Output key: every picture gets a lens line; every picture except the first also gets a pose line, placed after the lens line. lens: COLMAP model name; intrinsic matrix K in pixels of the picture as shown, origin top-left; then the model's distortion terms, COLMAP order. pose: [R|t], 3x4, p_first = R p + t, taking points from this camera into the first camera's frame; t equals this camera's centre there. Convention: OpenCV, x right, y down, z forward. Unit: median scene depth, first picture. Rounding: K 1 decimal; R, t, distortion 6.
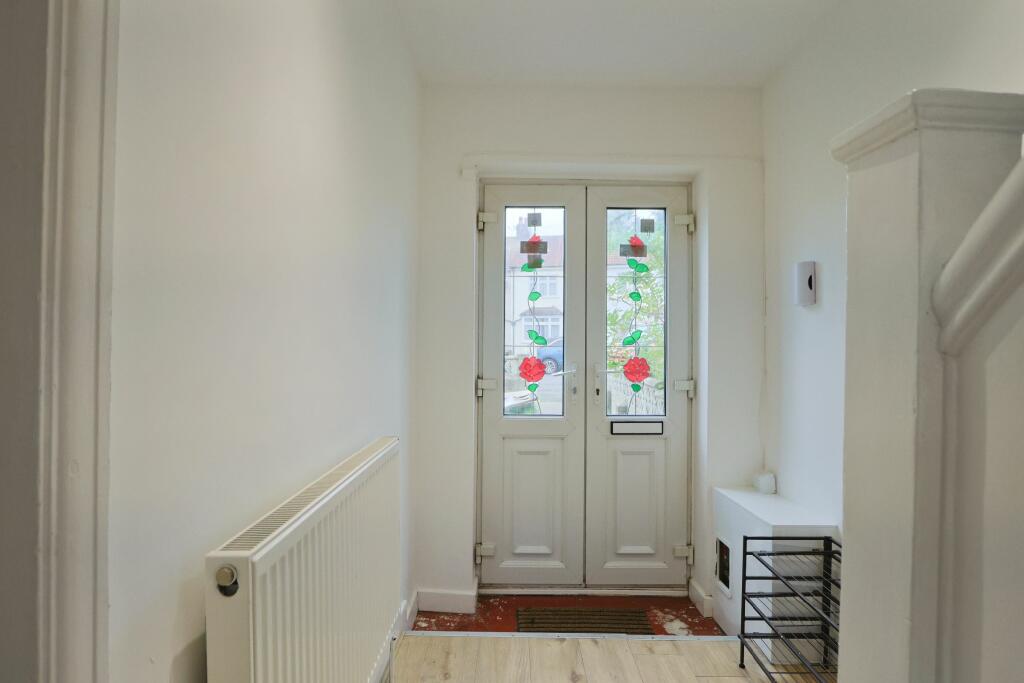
lens RADIAL K [[522.1, 0, 511.7], [0, 522.1, 339.3], [0, 0, 1]] dist [-0.031451, 0.000210]
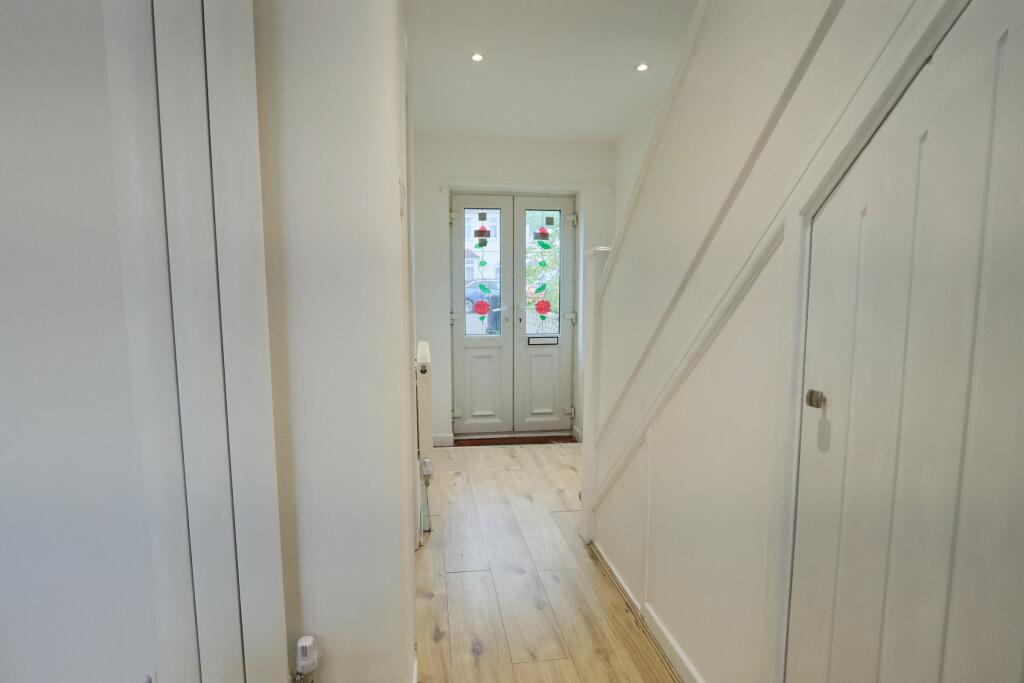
lens RADIAL K [[522.1, 0, 509.2], [0, 522.1, 342.3], [0, 0, 1]] dist [-0.031451, 0.000210]
pose [[0.987664, -0.022008, 0.155034, -0.137350], [0.004636, 0.993750, 0.111533, -0.018288], [-0.156520, -0.109438, 0.981593, -0.675660]]
